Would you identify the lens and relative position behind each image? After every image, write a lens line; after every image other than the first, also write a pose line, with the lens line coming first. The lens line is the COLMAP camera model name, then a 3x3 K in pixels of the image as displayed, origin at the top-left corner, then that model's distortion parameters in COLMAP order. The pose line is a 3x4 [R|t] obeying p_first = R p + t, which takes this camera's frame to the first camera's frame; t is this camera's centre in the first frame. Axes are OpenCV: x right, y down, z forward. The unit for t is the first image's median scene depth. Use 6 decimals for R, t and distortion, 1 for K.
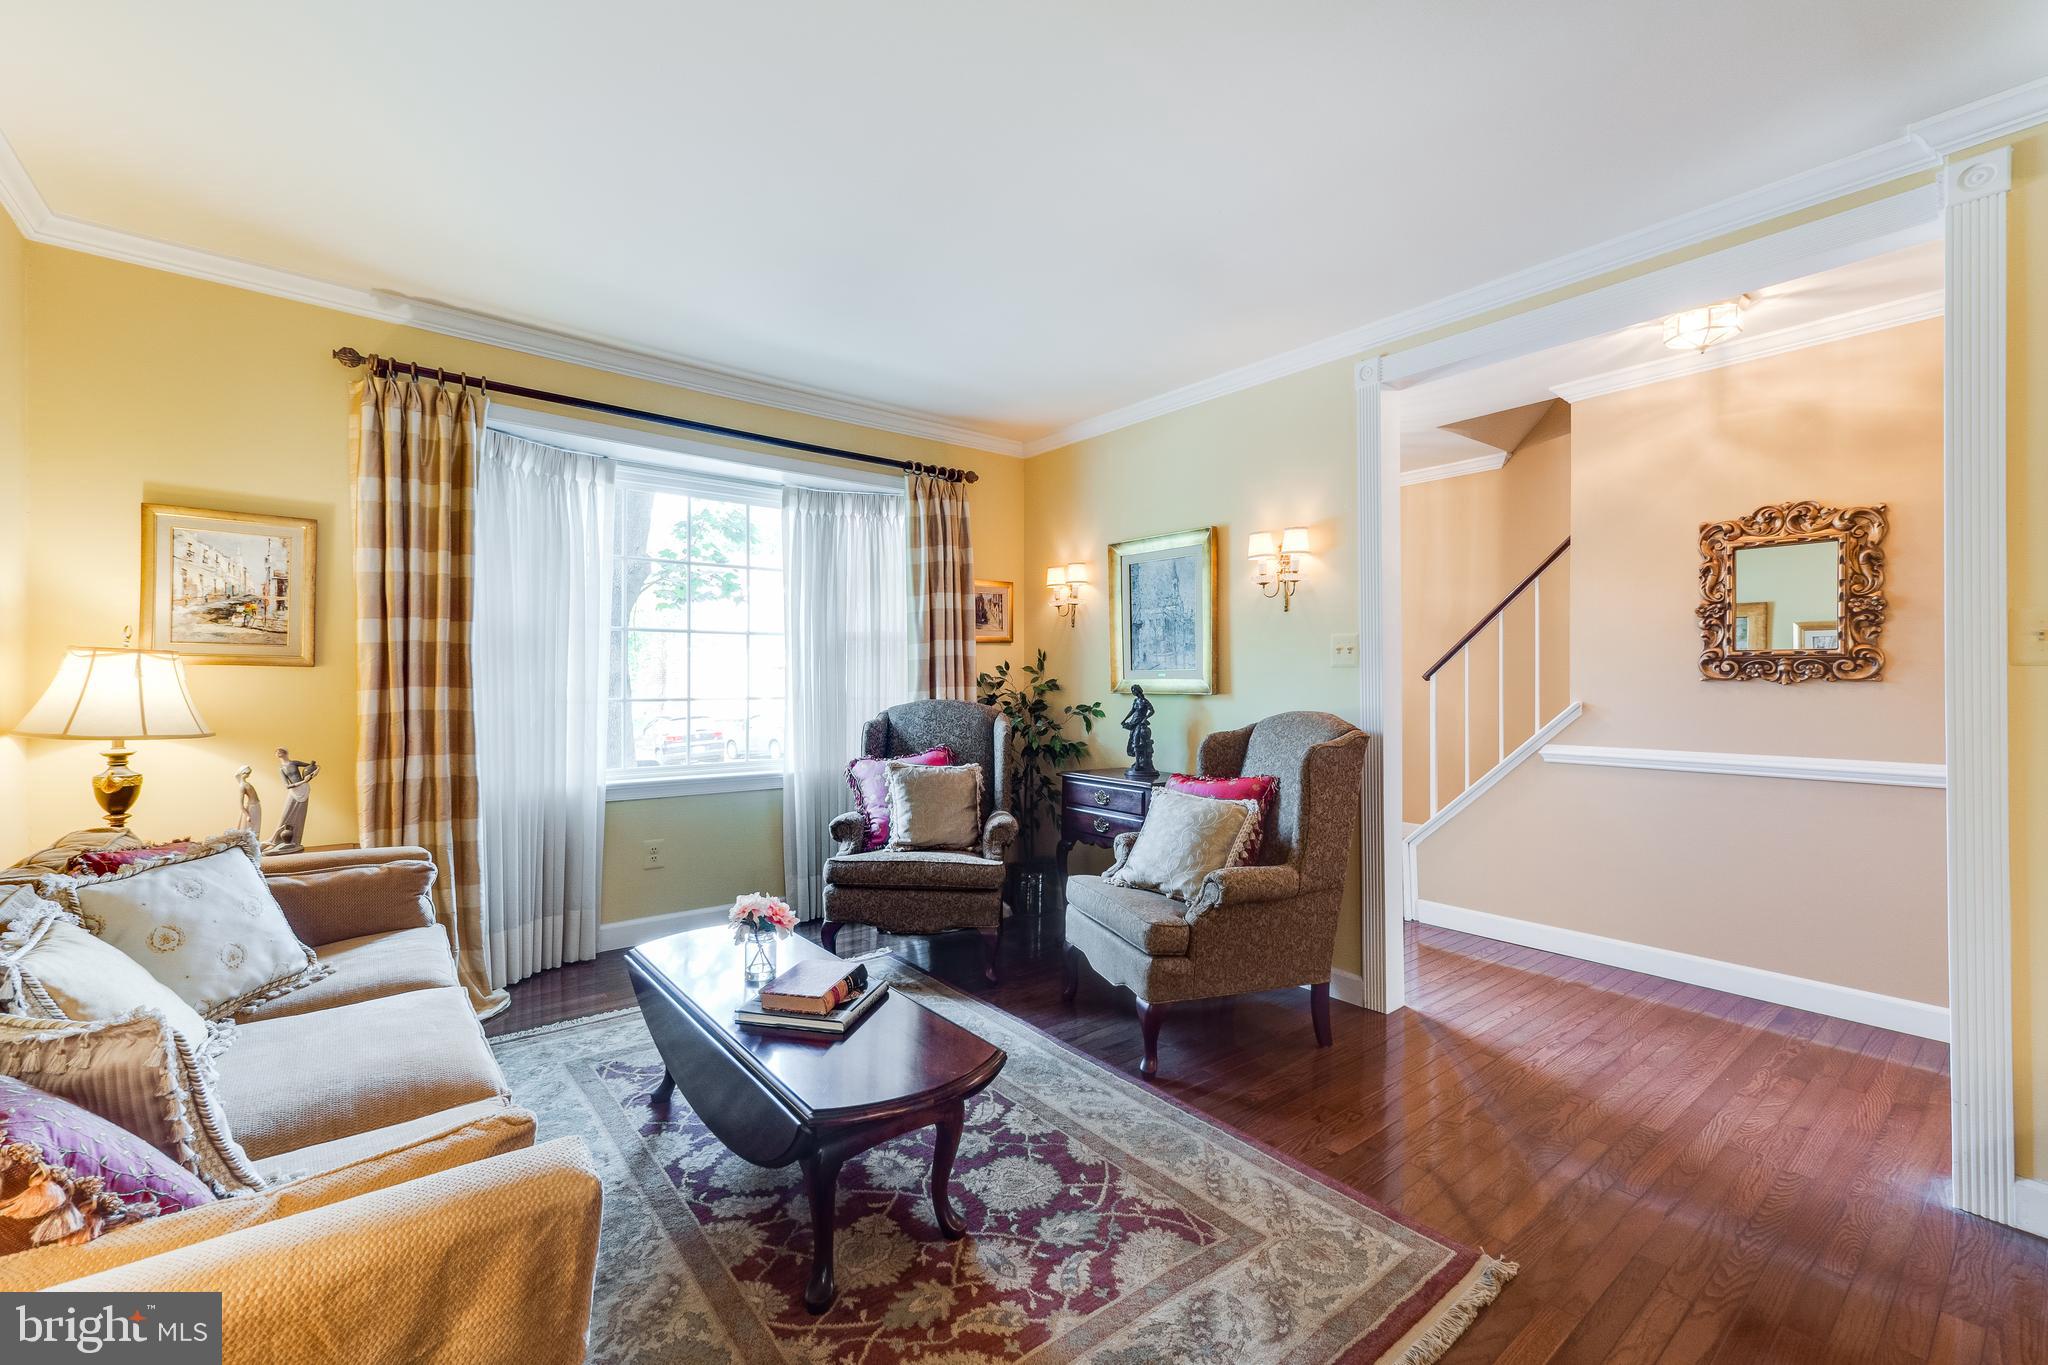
lens RADIAL K [[859.9, 0, 1024.2], [0, 859.9, 676.3], [0, 0, 1]] dist [0.005196, 0.001455]
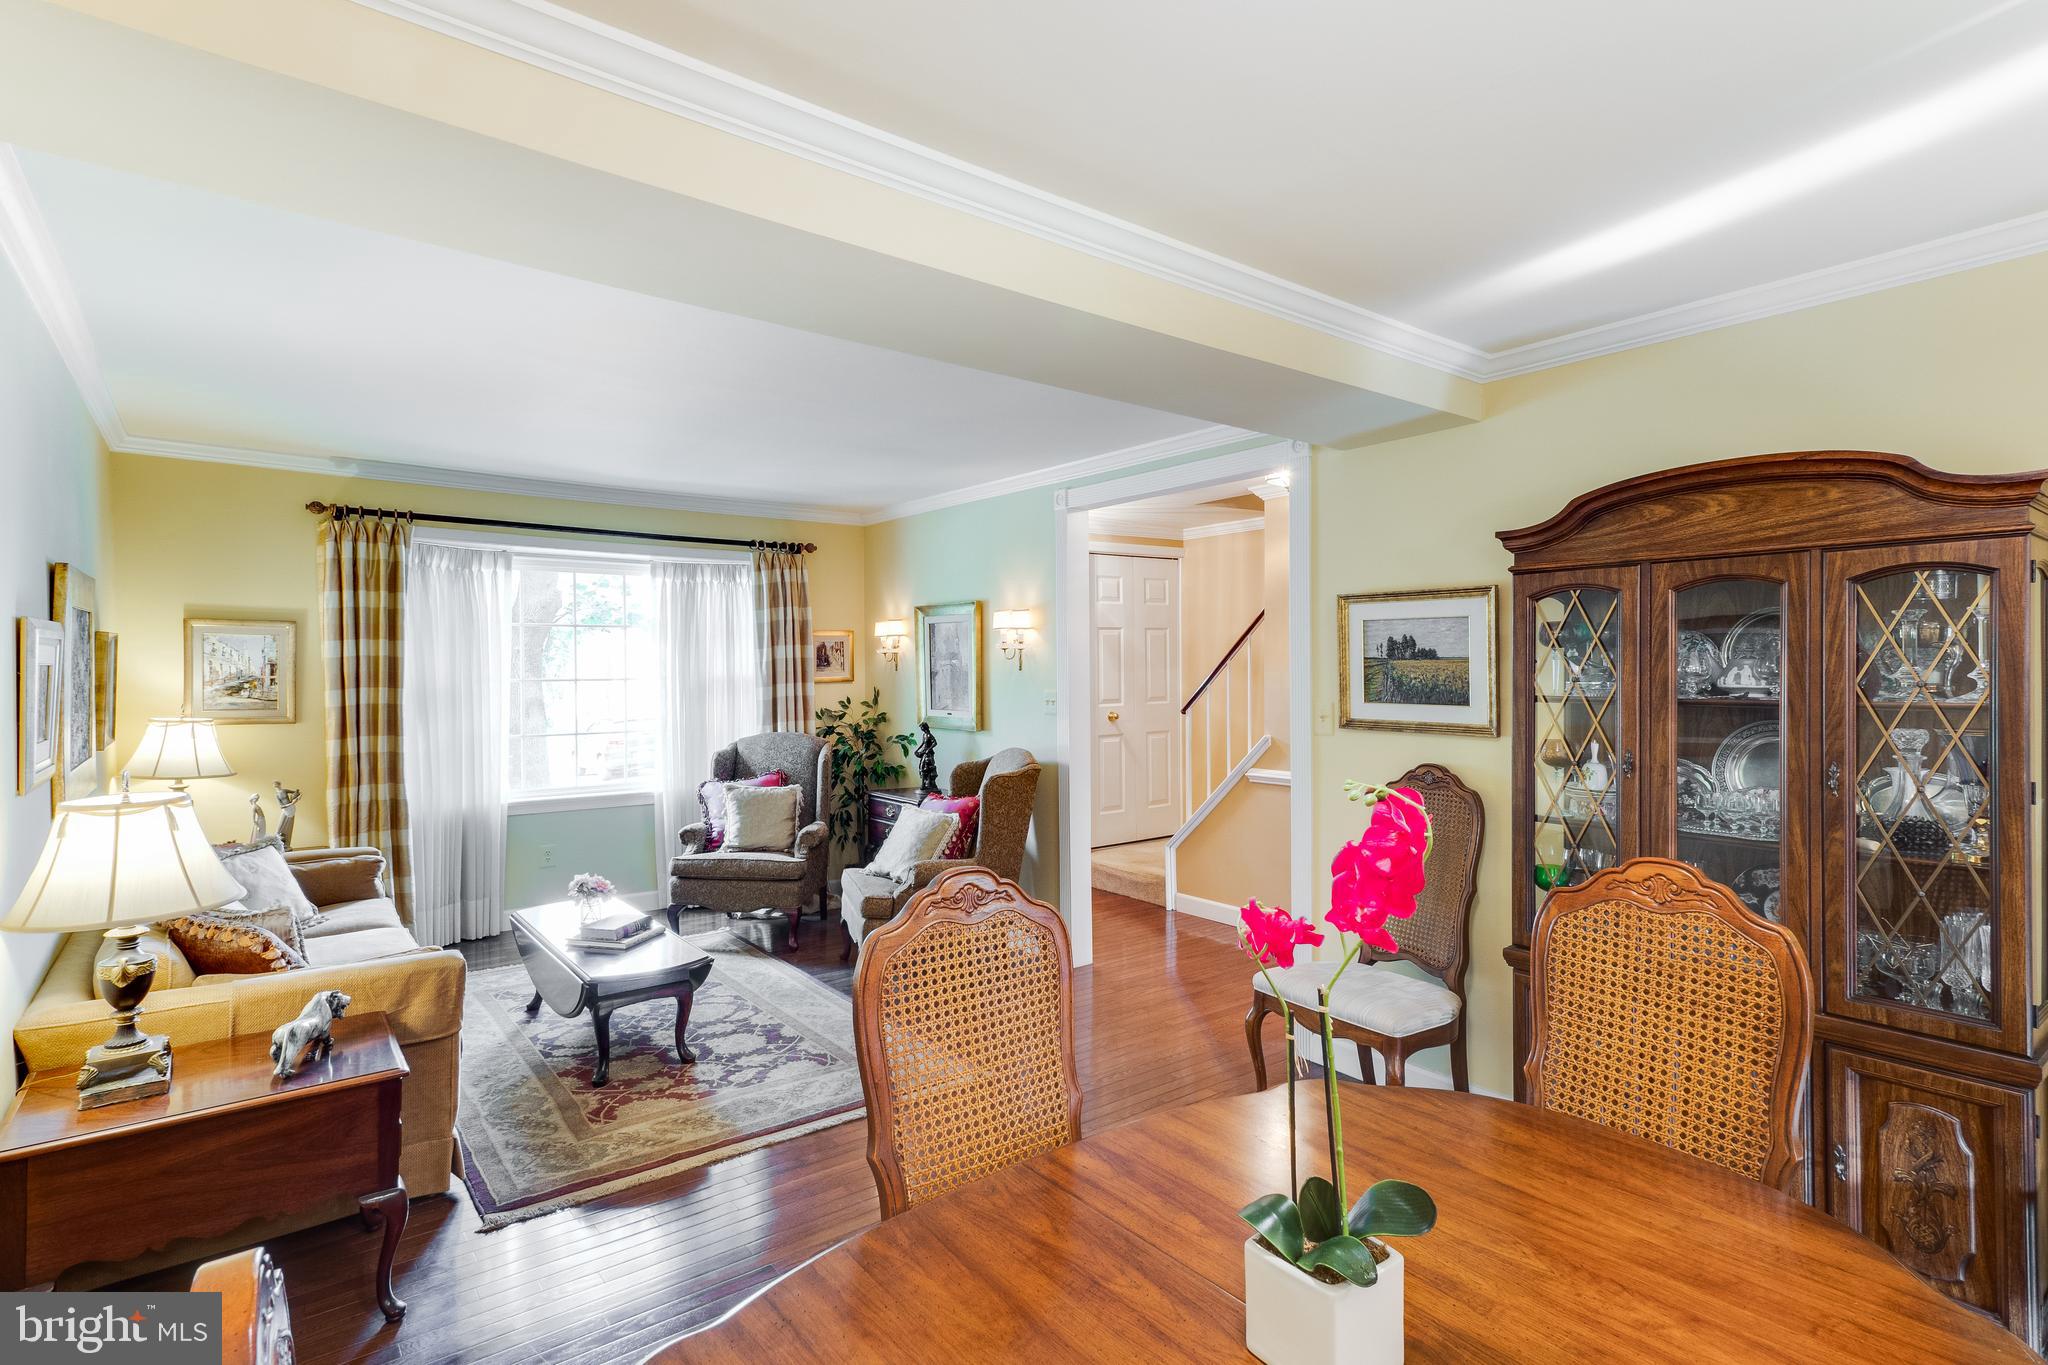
lens RADIAL K [[1023.1, 0, 1043.9], [0, 1023.1, 679.5], [0, 0, 1]] dist [0.013974, -0.000753]
pose [[0.999981, -0.003666, -0.004883, 0.399307], [0.003754, 0.999830, 0.018041, -0.102232], [0.004816, -0.018059, 0.999825, -0.654082]]
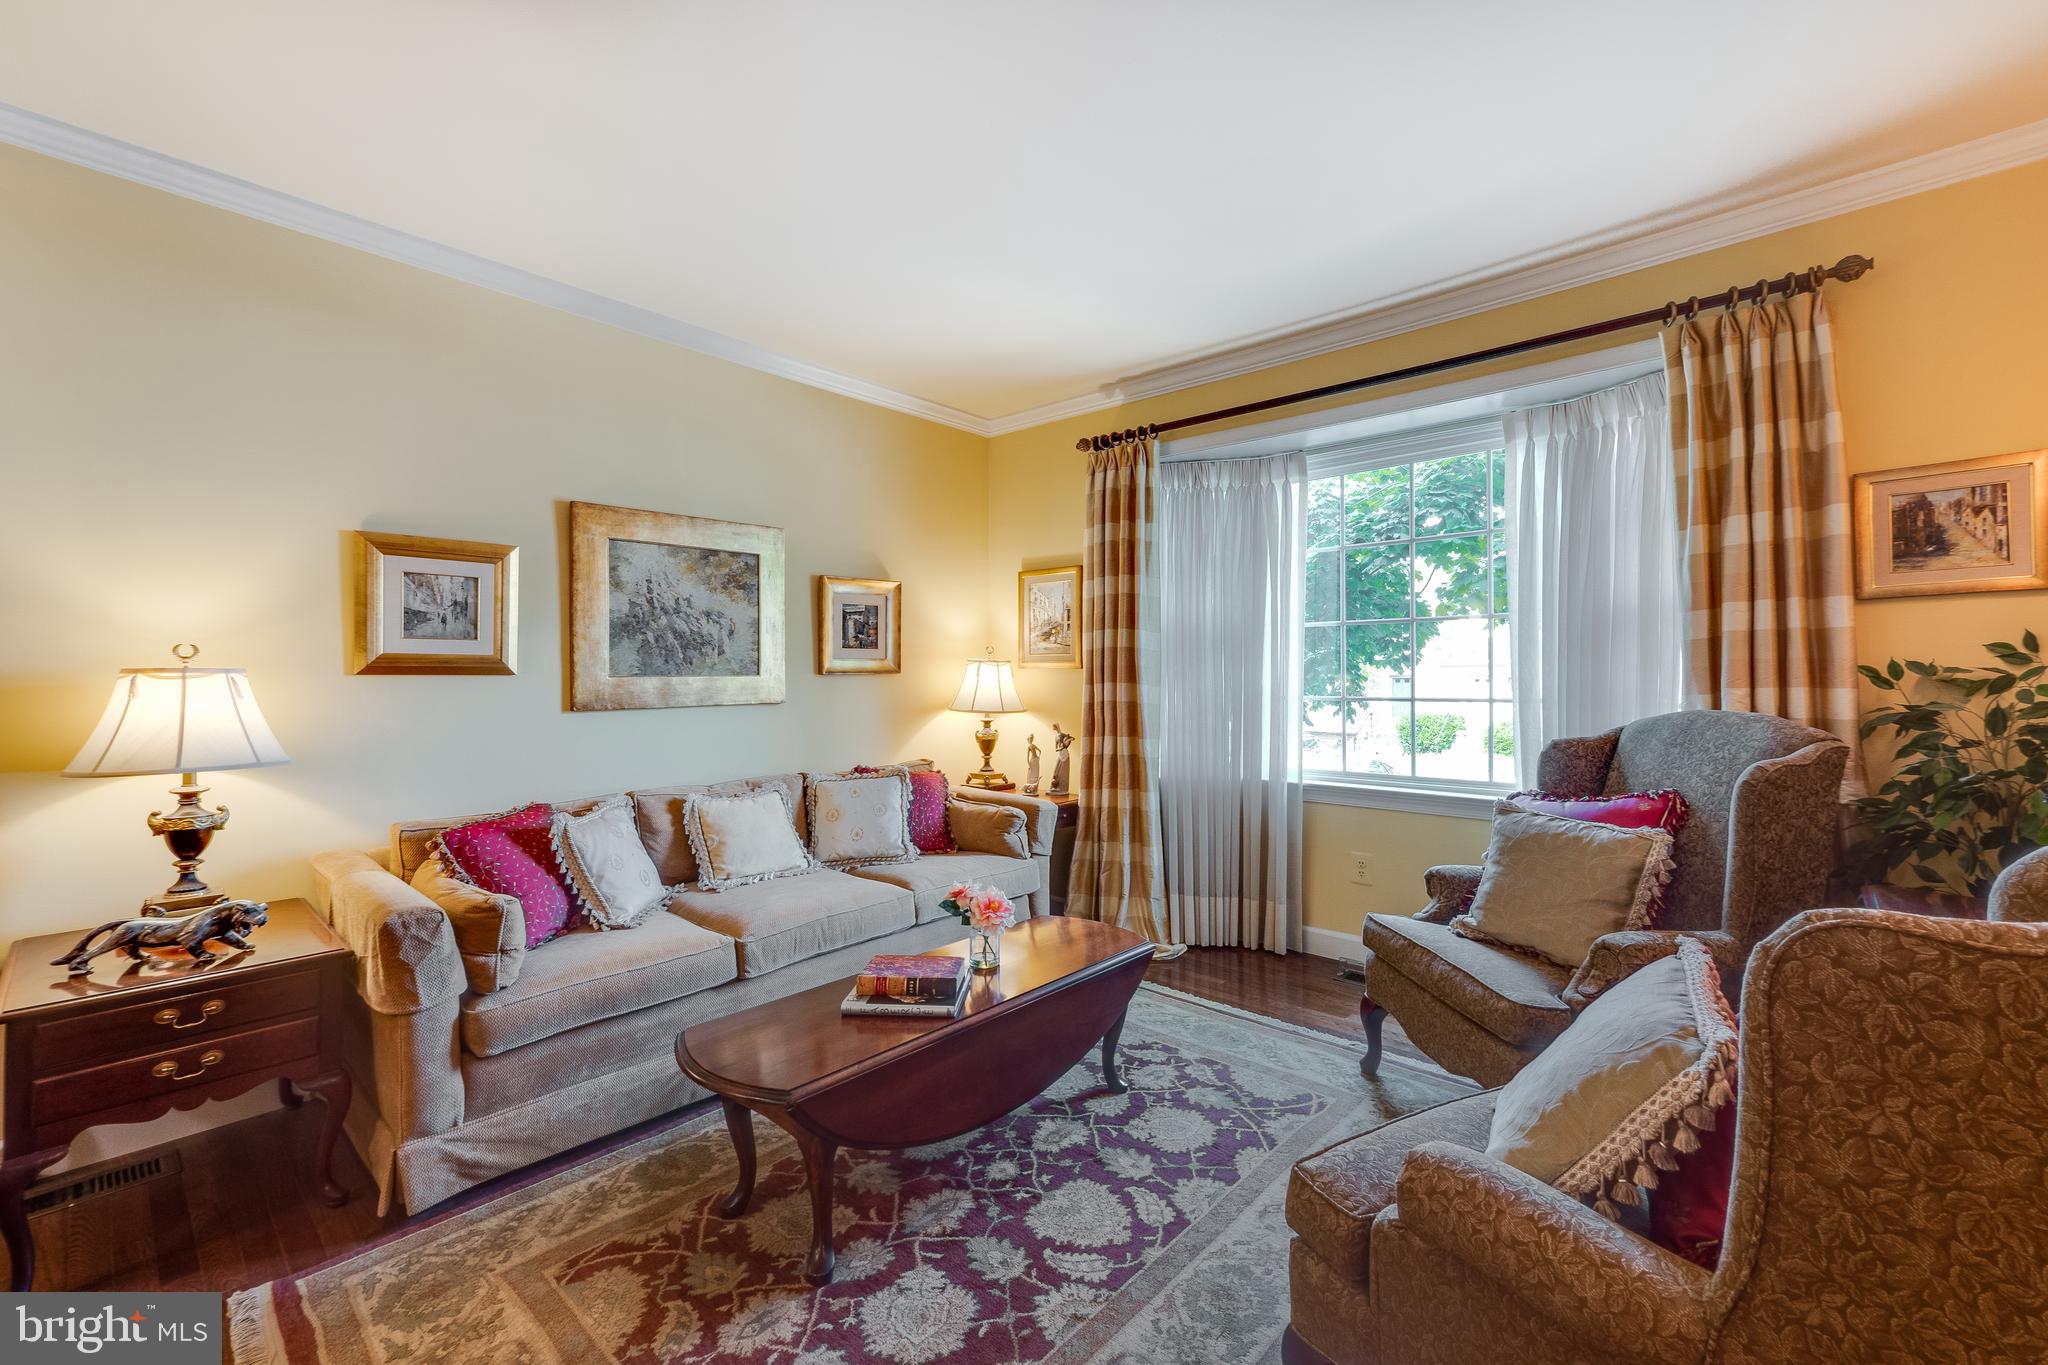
lens RADIAL K [[859.9, 0, 1044.3], [0, 859.9, 675.6], [0, 0, 1]] dist [0.005196, 0.001455]
pose [[0.155331, -0.005821, -0.987845, 0.525867], [0.005127, 0.999974, -0.005086, 0.006966], [0.987849, -0.004275, 0.155357, 0.664671]]
